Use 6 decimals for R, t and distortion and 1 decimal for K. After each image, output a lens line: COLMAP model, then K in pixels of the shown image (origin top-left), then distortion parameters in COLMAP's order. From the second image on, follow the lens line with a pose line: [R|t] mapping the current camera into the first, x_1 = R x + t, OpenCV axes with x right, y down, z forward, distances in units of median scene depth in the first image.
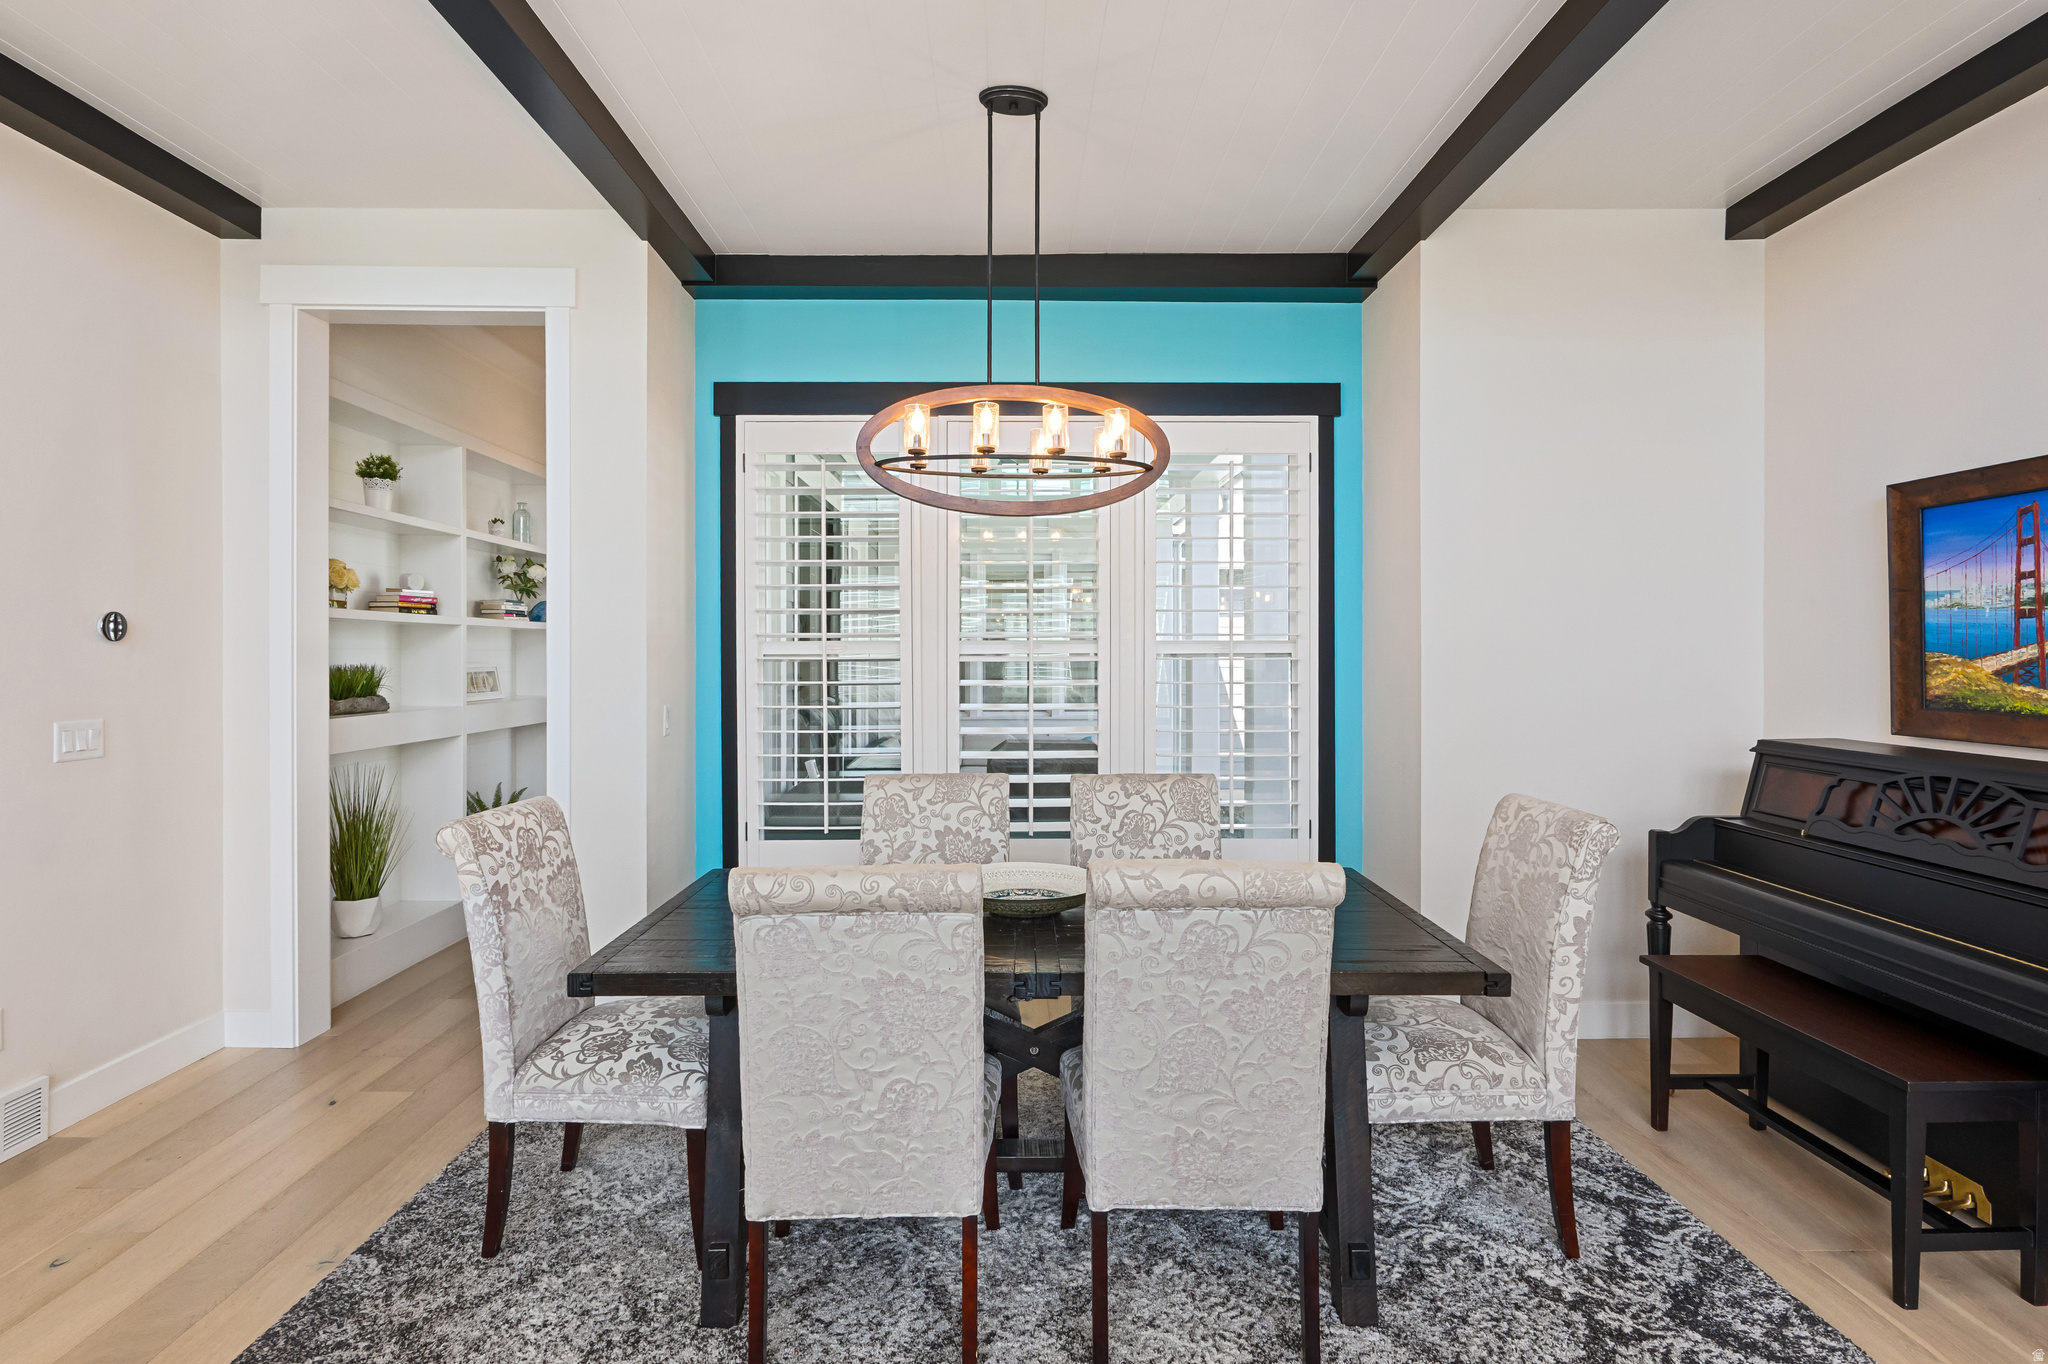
lens RADIAL K [[1023.6, 0, 1021.3], [0, 1023.6, 649.5], [0, 0, 1]] dist [0.000424, 0.001331]
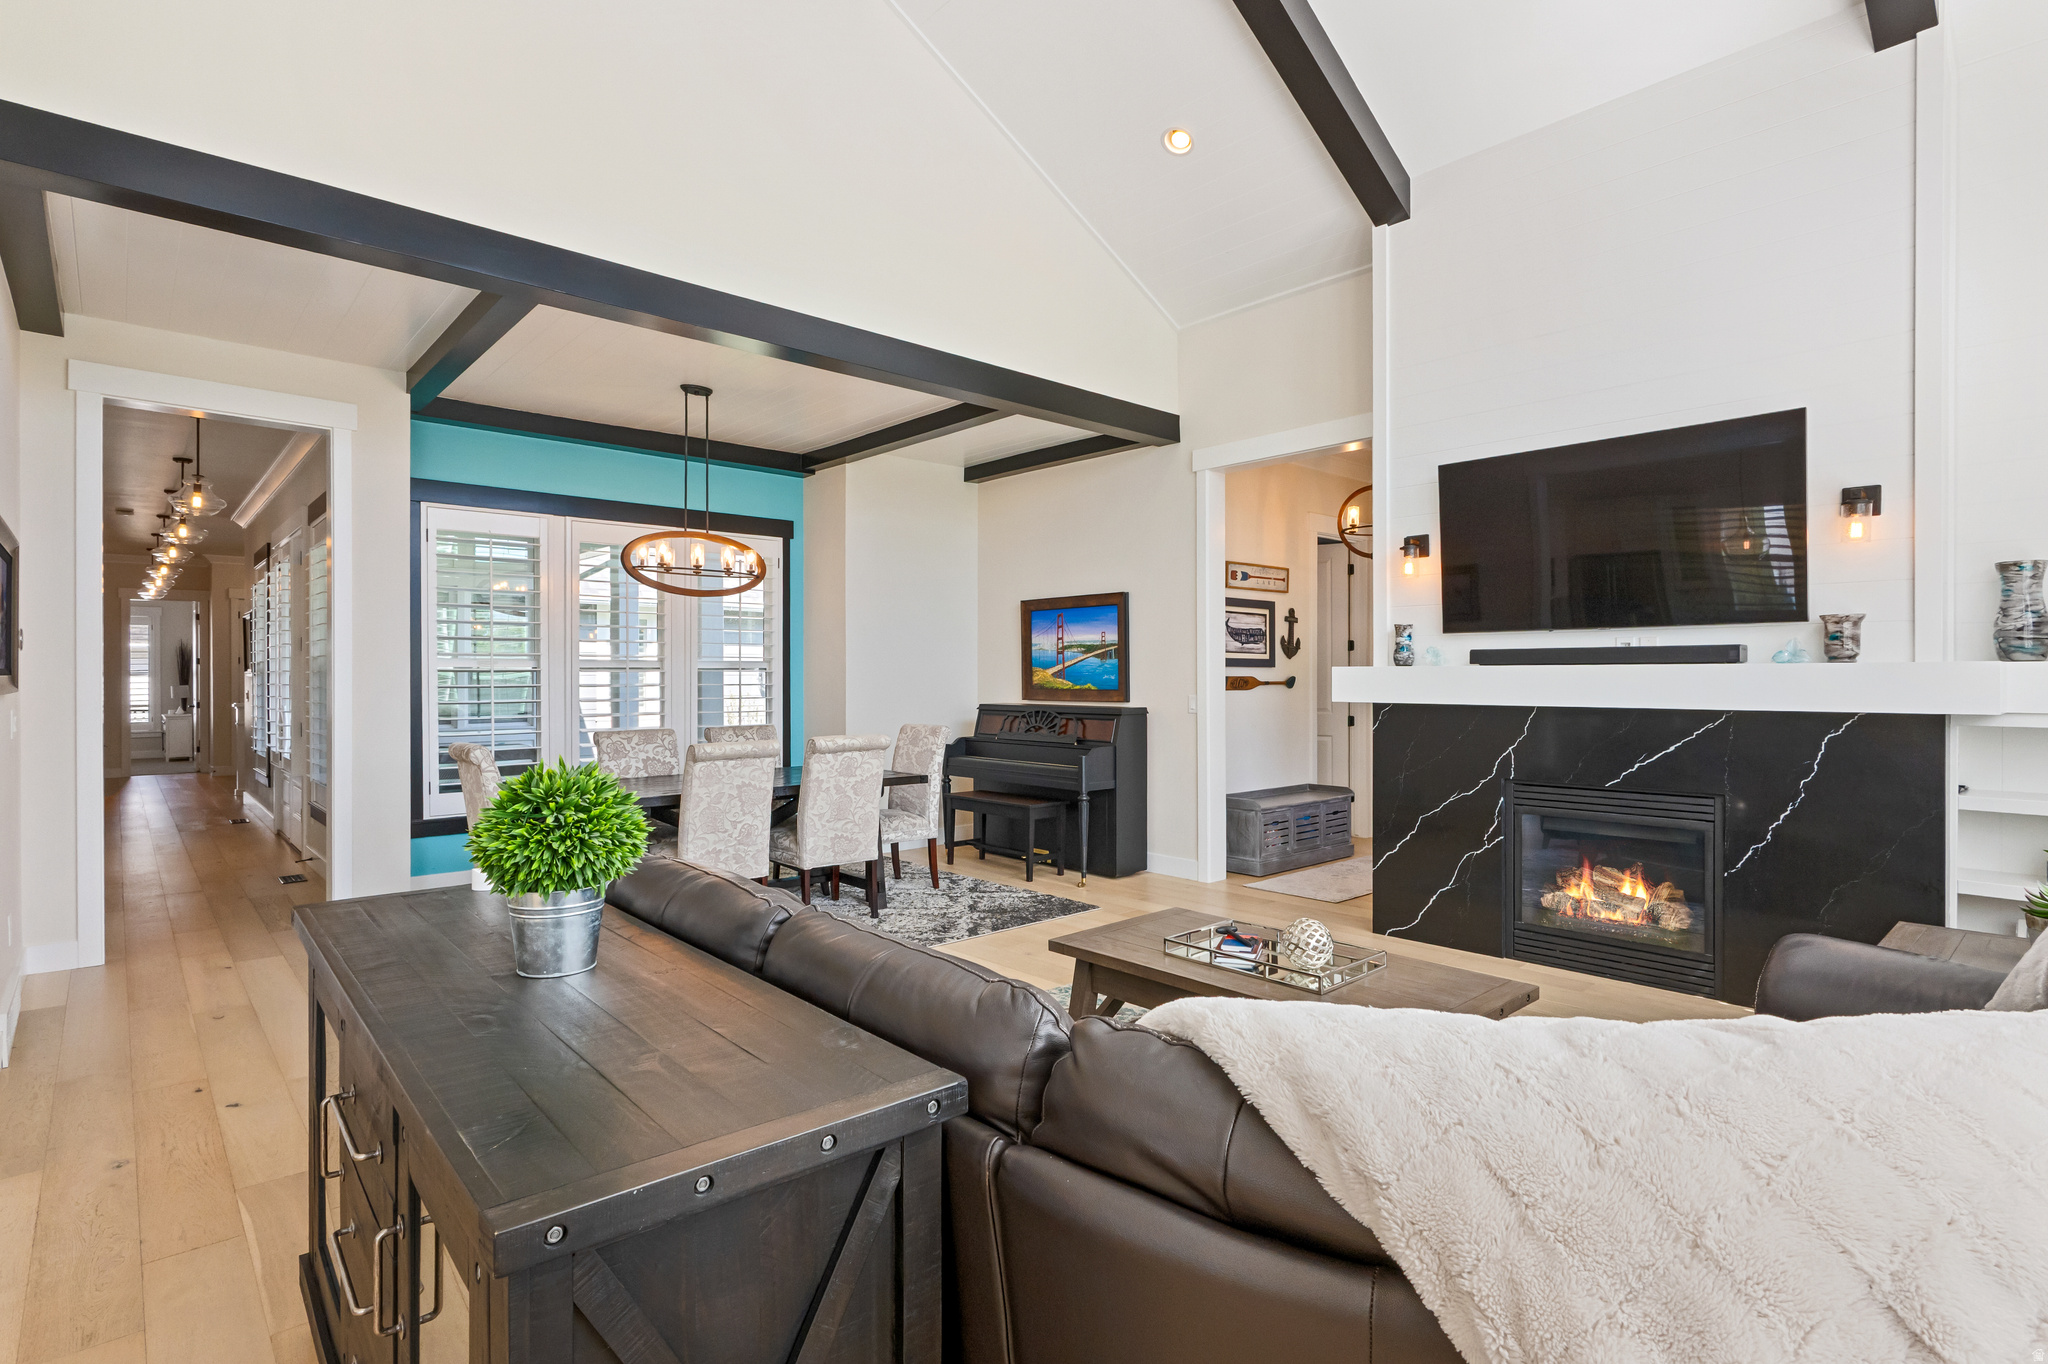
lens RADIAL K [[1023.6, 0, 1019.6], [0, 1023.6, 679.5], [0, 0, 1]] dist [0.000424, 0.001331]
pose [[0.750085, -0.000506, 0.661342, -0.839396], [-0.000301, 0.999999, 0.001106, 0.030540], [-0.661342, -0.001029, 0.750084, -0.904446]]
